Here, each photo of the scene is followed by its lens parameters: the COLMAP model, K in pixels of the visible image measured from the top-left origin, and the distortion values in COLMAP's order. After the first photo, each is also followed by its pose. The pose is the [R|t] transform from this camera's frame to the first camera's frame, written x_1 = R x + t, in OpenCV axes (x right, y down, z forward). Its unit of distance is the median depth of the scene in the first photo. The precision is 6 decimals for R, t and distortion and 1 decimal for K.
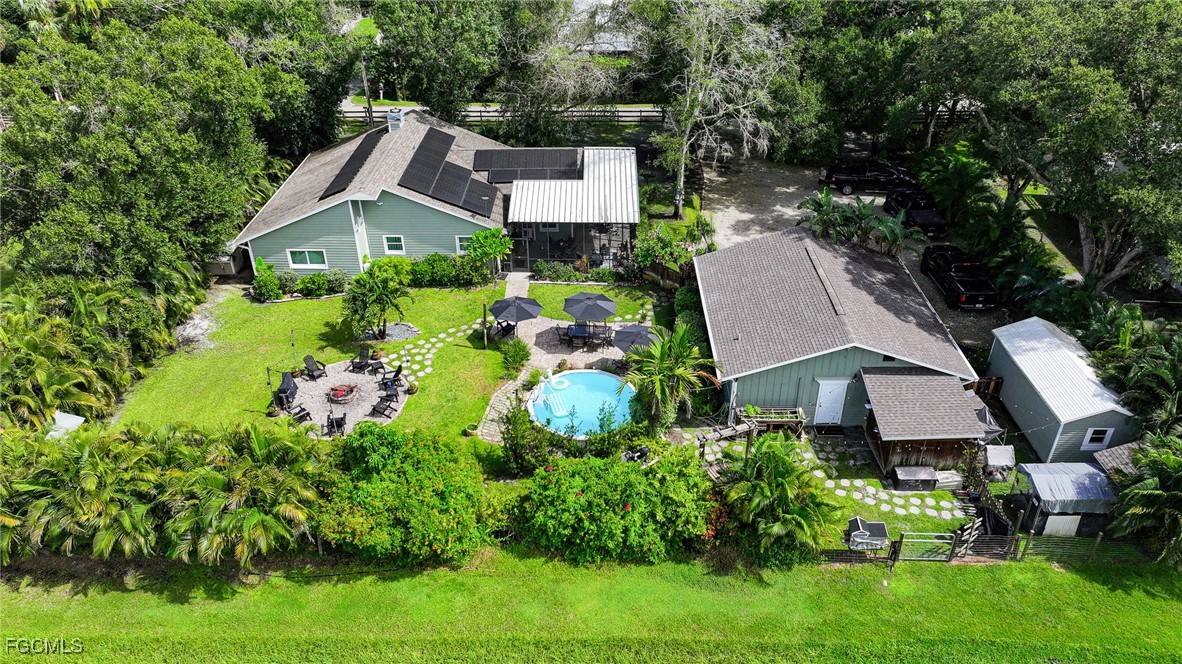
lens RADIAL K [[825.3, 0, 591.0], [0, 825.3, 332.0], [0, 0, 1]] dist [0.004880, 0.005466]
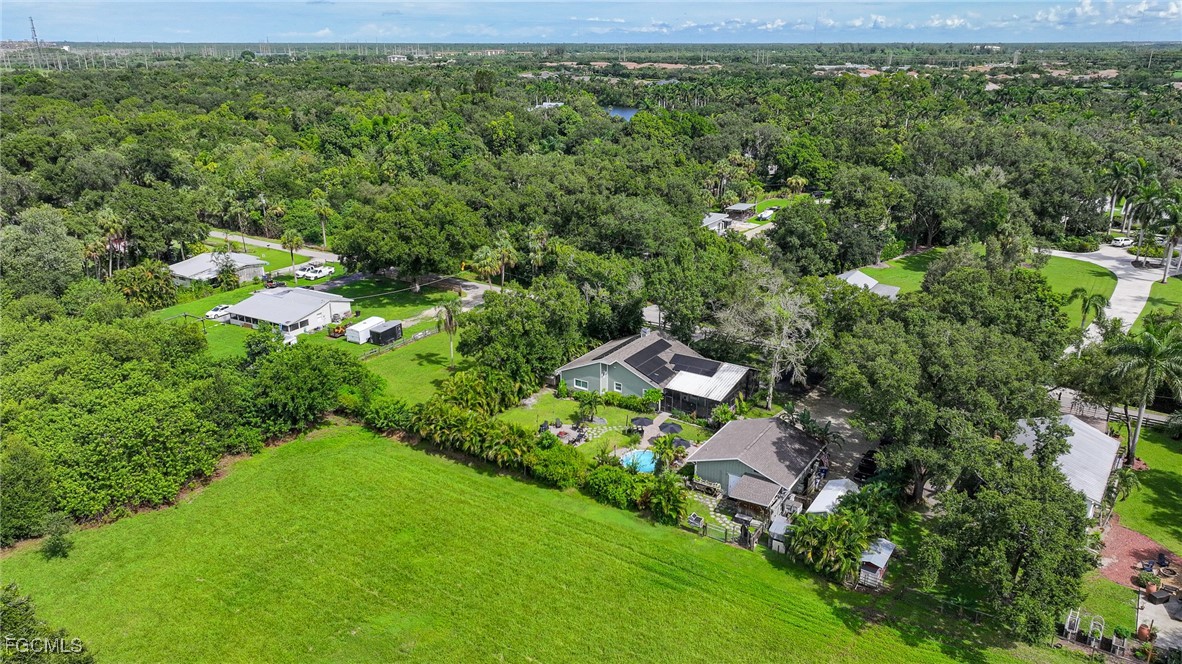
lens RADIAL K [[834.5, 0, 591.0], [0, 834.5, 332.0], [0, 0, 1]] dist [0.016838, 0.003925]
pose [[0.845501, 0.177550, -0.503590, 0.957988], [-0.288044, 0.945771, -0.150162, 0.131805], [0.449620, 0.272018, 0.850793, -1.154675]]
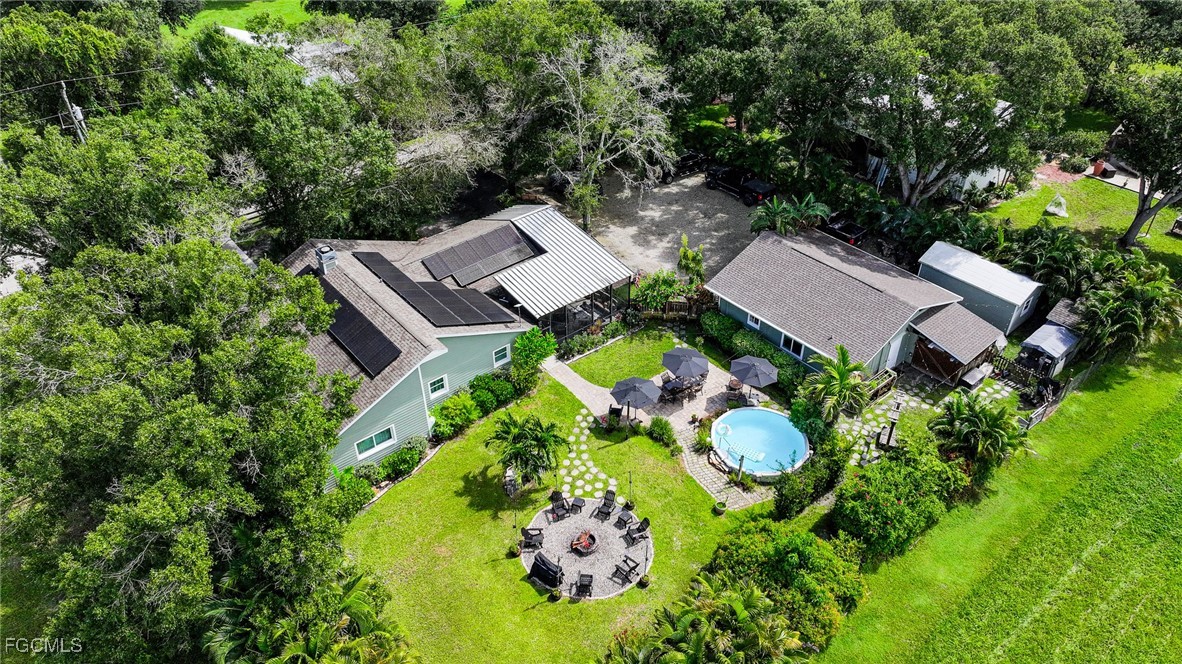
lens RADIAL K [[834.5, 0, 591.0], [0, 834.5, 332.0], [0, 0, 1]] dist [0.016838, 0.003925]
pose [[0.755653, -0.392112, 0.524630, -0.710433], [0.352031, 0.918610, 0.179527, -0.332941], [-0.552325, 0.049026, 0.832186, 0.132438]]
